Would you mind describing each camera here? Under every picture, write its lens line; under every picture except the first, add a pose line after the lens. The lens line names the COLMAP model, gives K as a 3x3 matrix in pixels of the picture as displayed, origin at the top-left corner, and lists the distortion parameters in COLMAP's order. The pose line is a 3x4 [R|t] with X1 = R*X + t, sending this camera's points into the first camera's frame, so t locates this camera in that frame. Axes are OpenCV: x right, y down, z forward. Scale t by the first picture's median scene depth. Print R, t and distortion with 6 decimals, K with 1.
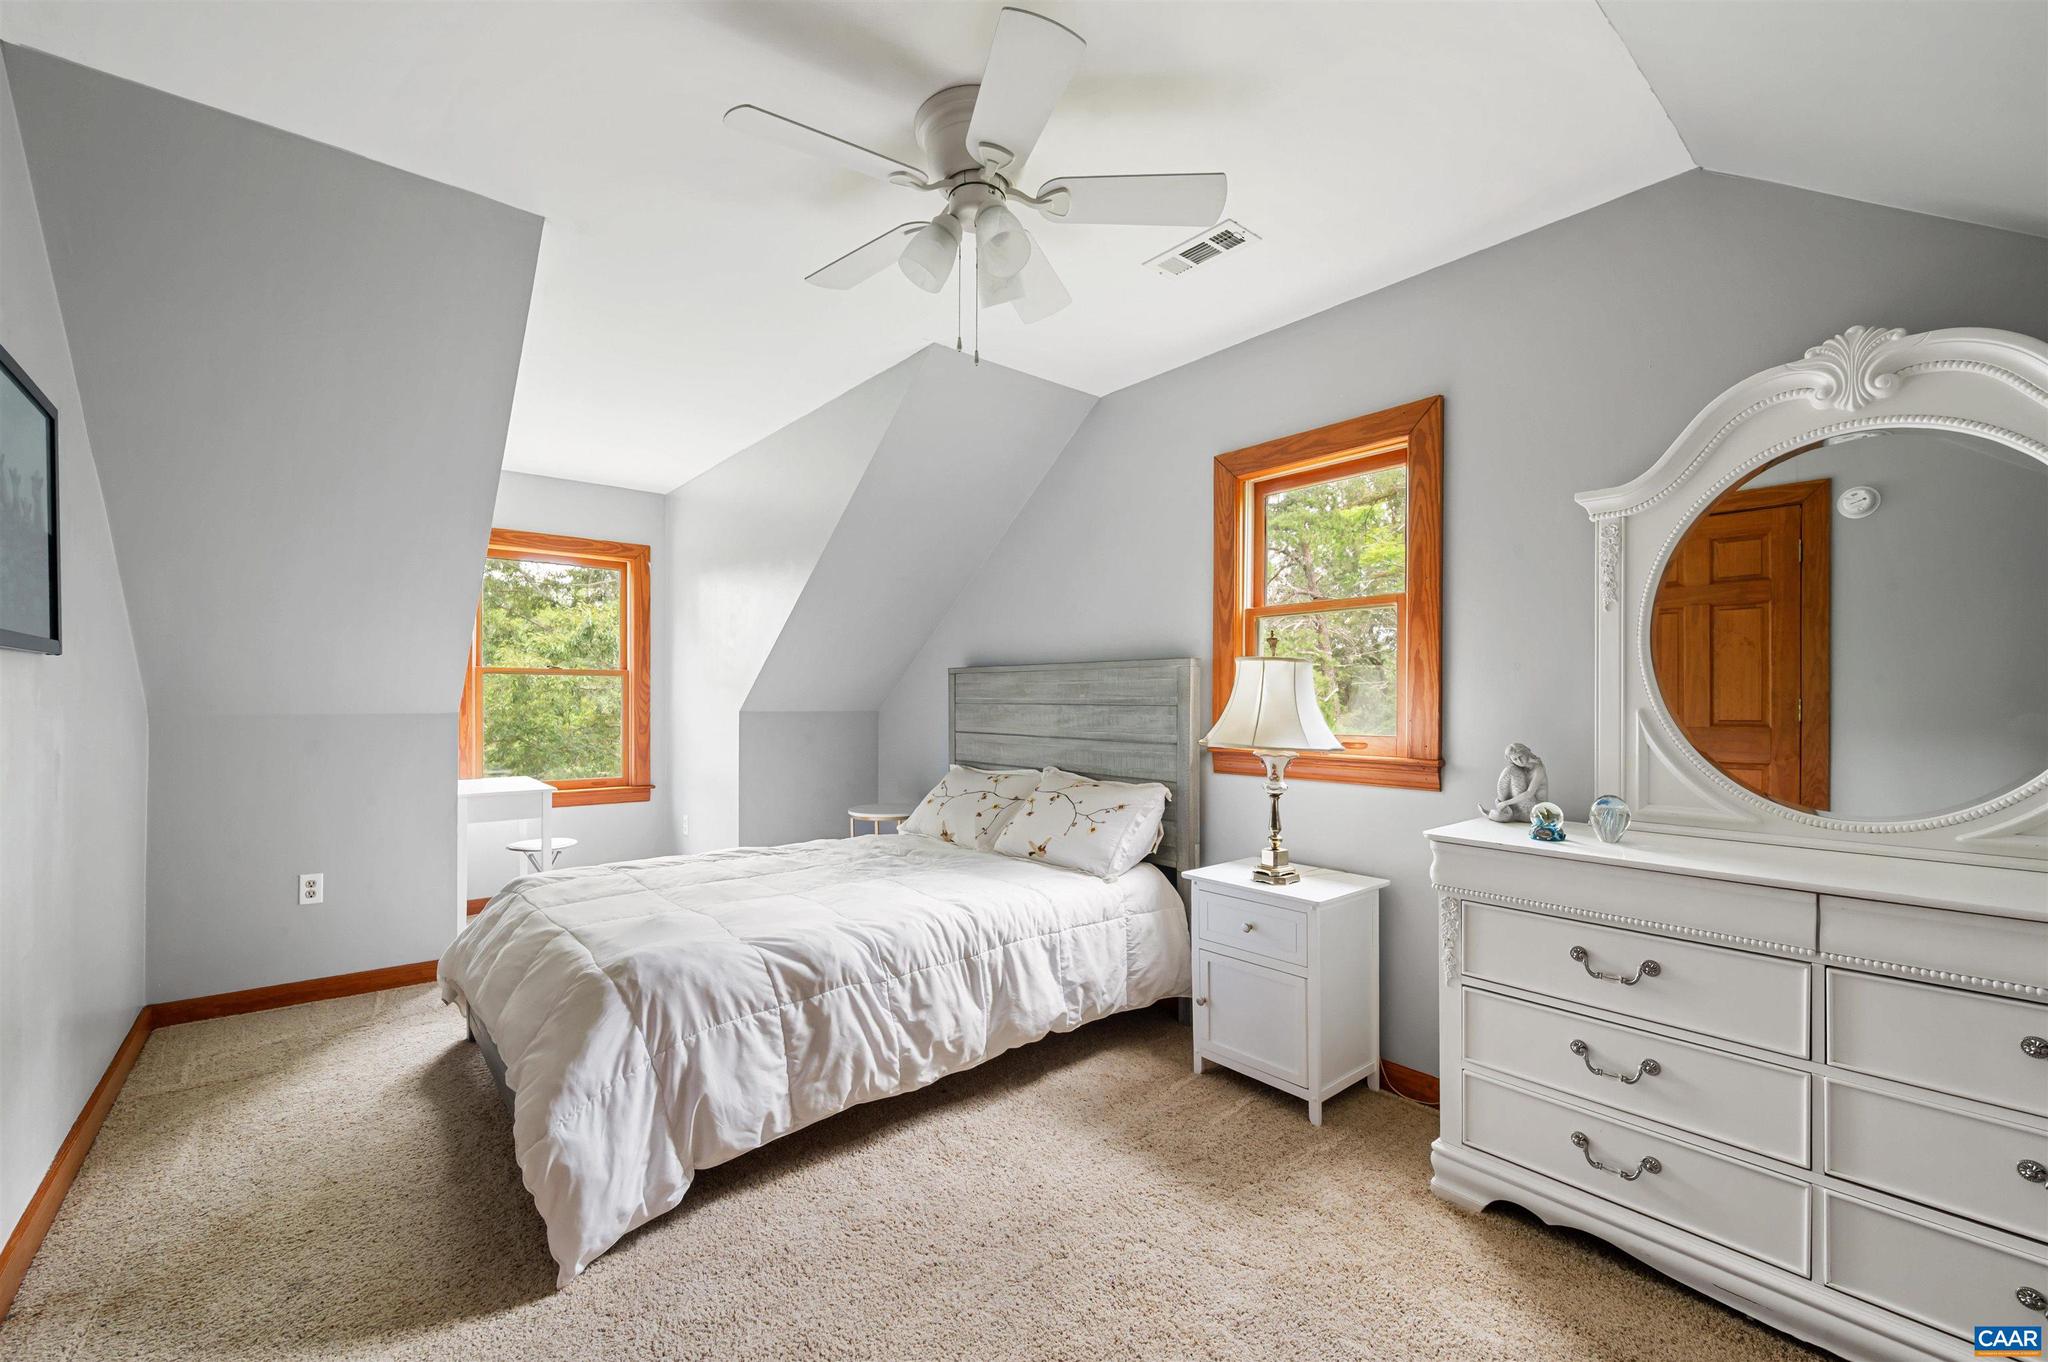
lens RADIAL K [[850.0, 0, 1024.0], [0, 850.0, 707.1], [0, 0, 1]] dist [-0.000089, -0.000301]
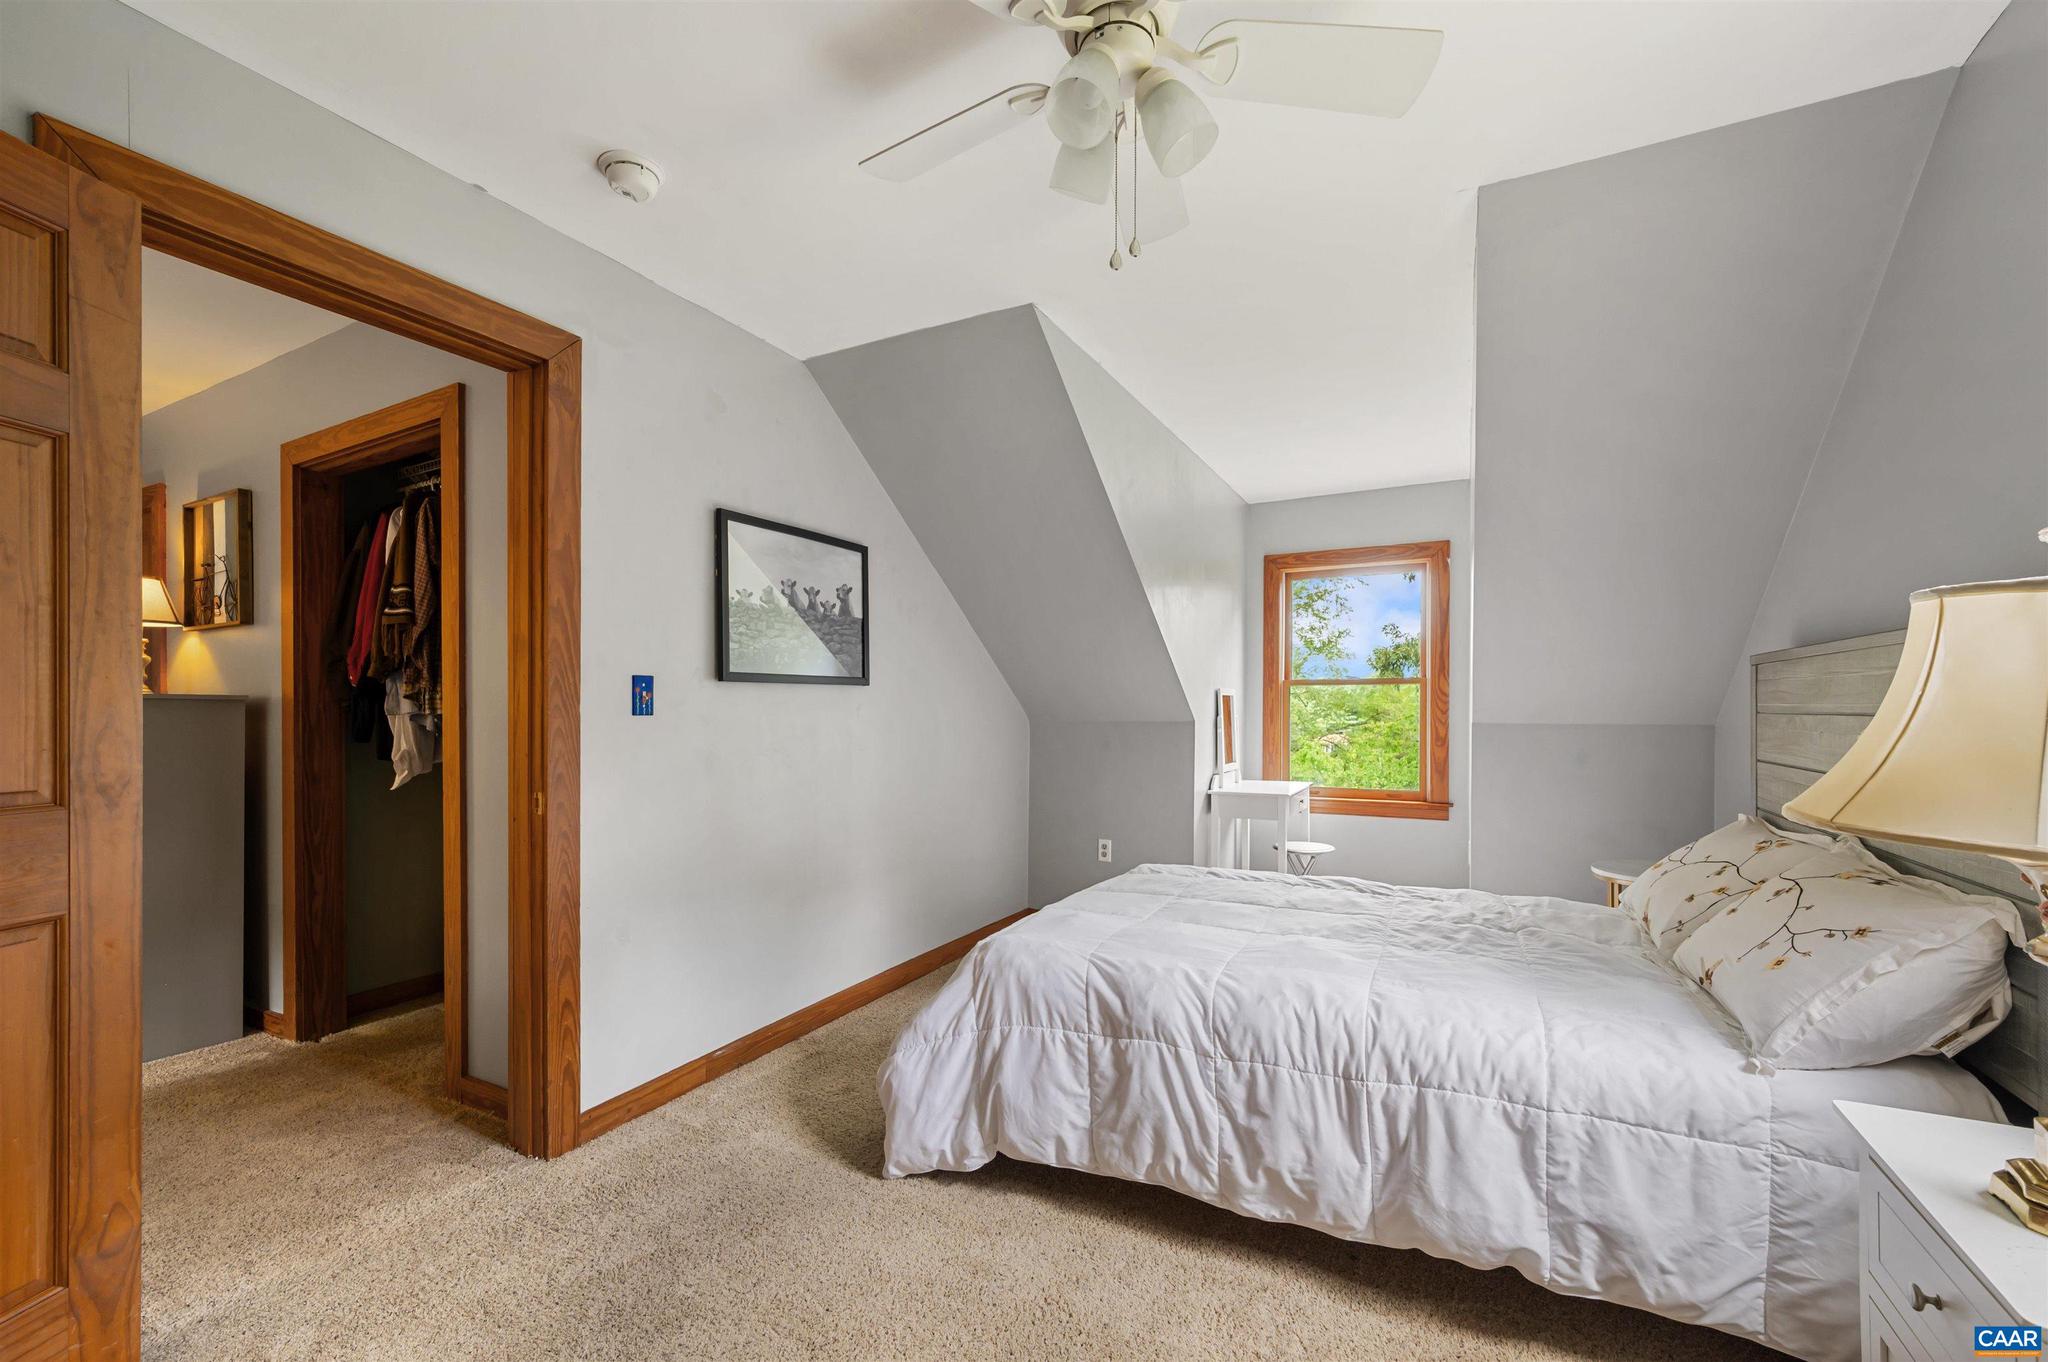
lens RADIAL K [[850.0, 0, 1018.3], [0, 850.0, 715.4], [0, 0, 1]] dist [-0.000089, -0.000301]
pose [[0.377253, 0.003760, -0.926103, 0.537902], [-0.005285, 0.999984, 0.001908, -0.002687], [0.926095, 0.004175, 0.377267, 0.551747]]
